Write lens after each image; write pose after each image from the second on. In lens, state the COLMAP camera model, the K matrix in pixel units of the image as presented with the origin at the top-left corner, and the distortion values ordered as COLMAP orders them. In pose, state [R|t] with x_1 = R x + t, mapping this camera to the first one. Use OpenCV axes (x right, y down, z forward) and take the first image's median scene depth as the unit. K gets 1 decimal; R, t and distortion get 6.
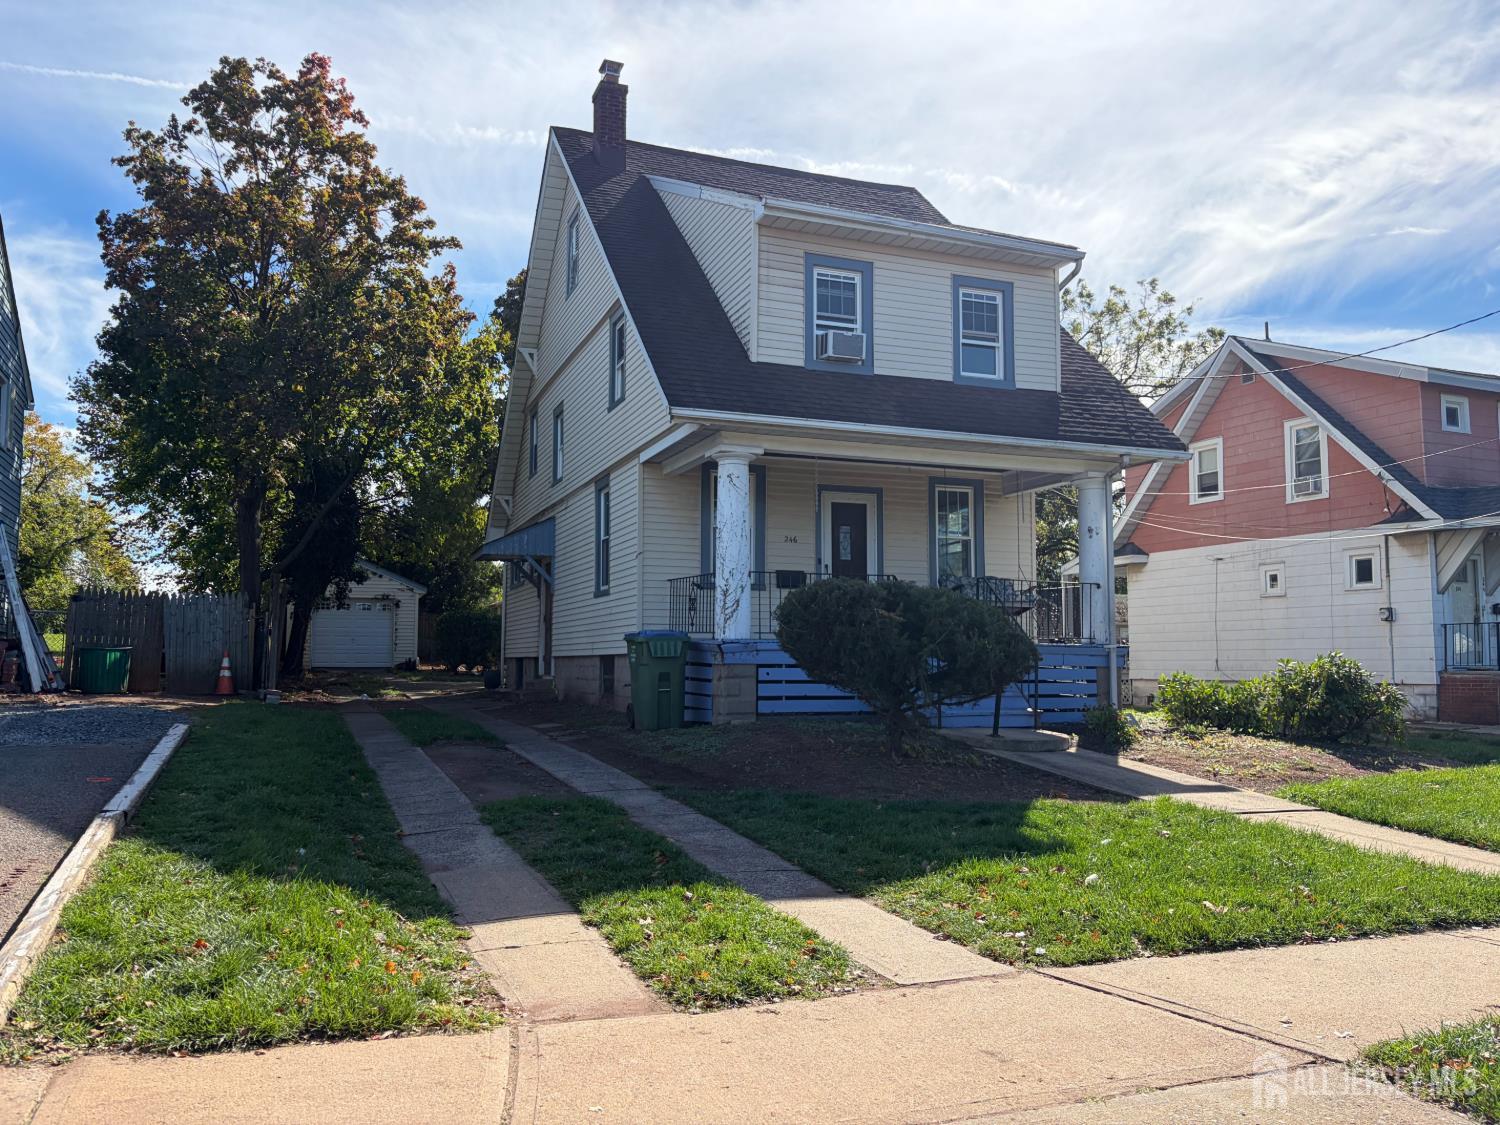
lens RADIAL K [[1136.1, 0, 748.2], [0, 1136.1, 563.9], [0, 0, 1]] dist [0.043320, -0.014500]
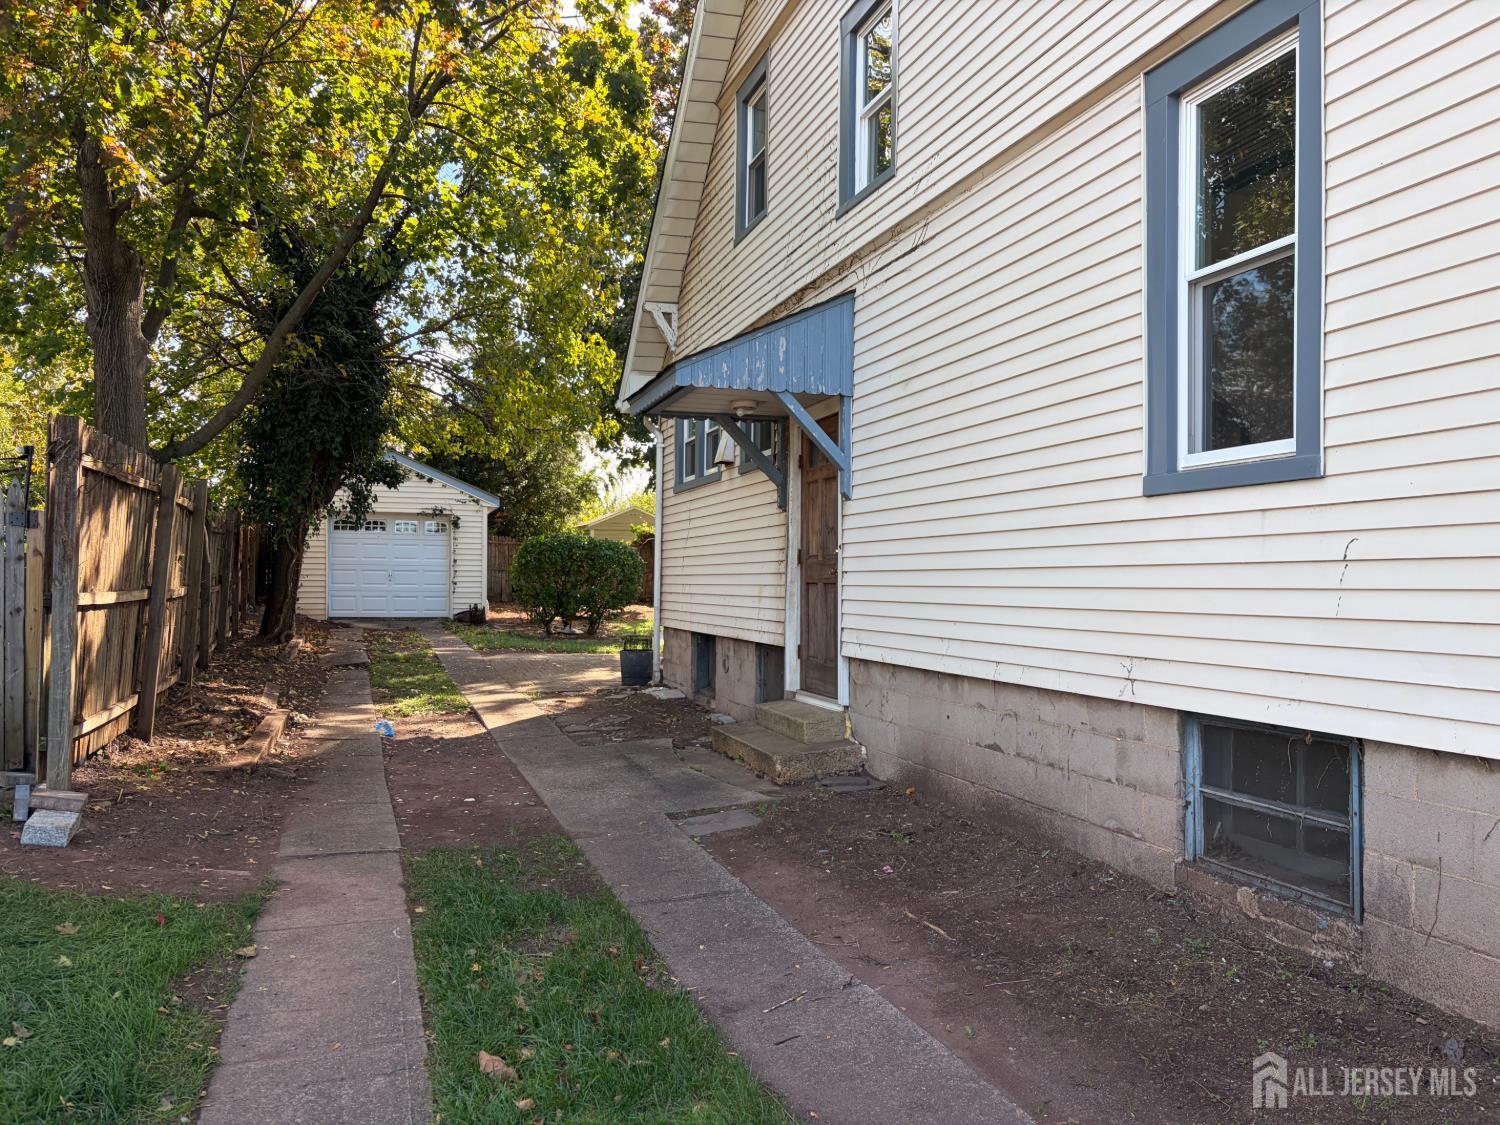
lens RADIAL K [[1136.1, 0, 749.4], [0, 1136.1, 560.3], [0, 0, 1]] dist [0.043320, -0.014500]
pose [[0.998819, 0.005926, -0.048229, -0.193216], [-0.002758, 0.997851, 0.065471, 0.024290], [0.048514, -0.065261, 0.996688, 0.638697]]
